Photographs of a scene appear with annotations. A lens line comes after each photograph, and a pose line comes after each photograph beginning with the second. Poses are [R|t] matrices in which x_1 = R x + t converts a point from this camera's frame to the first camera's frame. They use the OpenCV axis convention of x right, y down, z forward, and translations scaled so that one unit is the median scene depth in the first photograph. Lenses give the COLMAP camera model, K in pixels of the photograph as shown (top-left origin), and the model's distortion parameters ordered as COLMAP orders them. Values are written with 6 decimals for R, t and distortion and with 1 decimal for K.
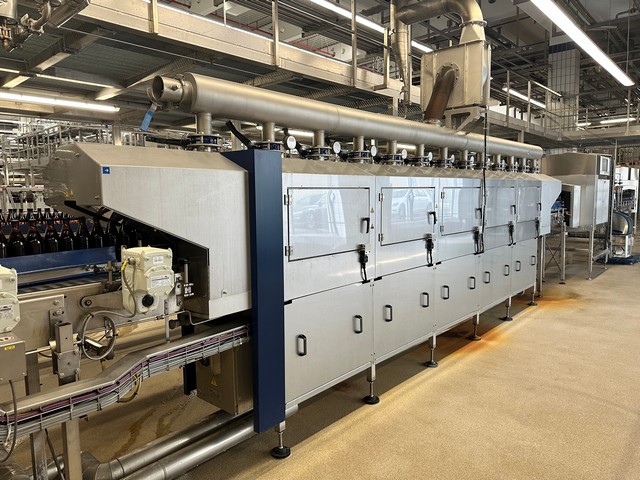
lens RADIAL K [[450.5, 0, 320.0], [0, 450.5, 240.0], [0, 0, 1]] dist [0.000130, -0.004181]
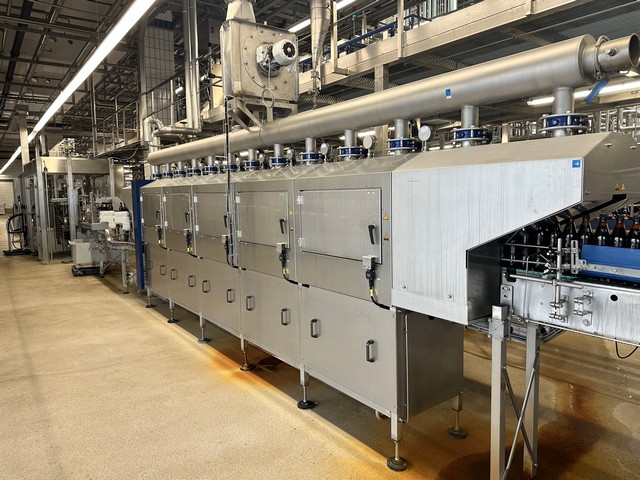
lens RADIAL K [[446.8, 0, 313.2], [0, 446.8, 236.7], [0, 0, 1]] dist [0.049001, -0.058579]
pose [[-0.197189, 0.115065, -0.973590, 1.234255], [-0.076901, 0.988213, 0.132368, -0.166753], [0.977345, 0.100972, -0.186016, 1.380326]]
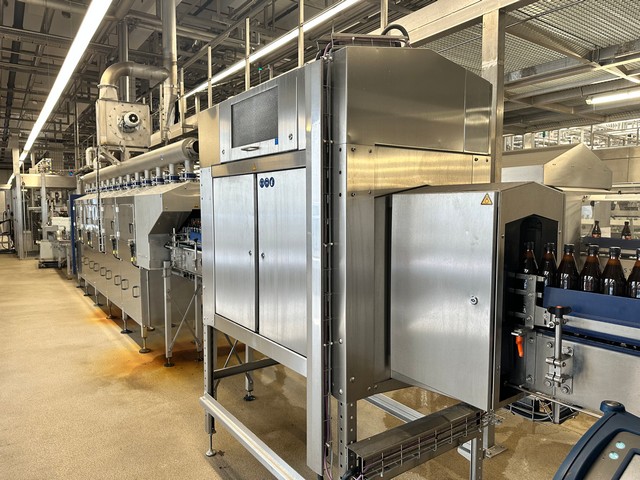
lens RADIAL K [[450.5, 0, 320.0], [0, 450.5, 240.0], [0, 0, 1]] dist [0.000130, -0.004181]
pose [[-0.212524, 0.085645, -0.973395, 1.639924], [-0.096903, 0.989394, 0.108210, -0.234424], [0.972339, 0.117322, -0.201971, 2.029502]]
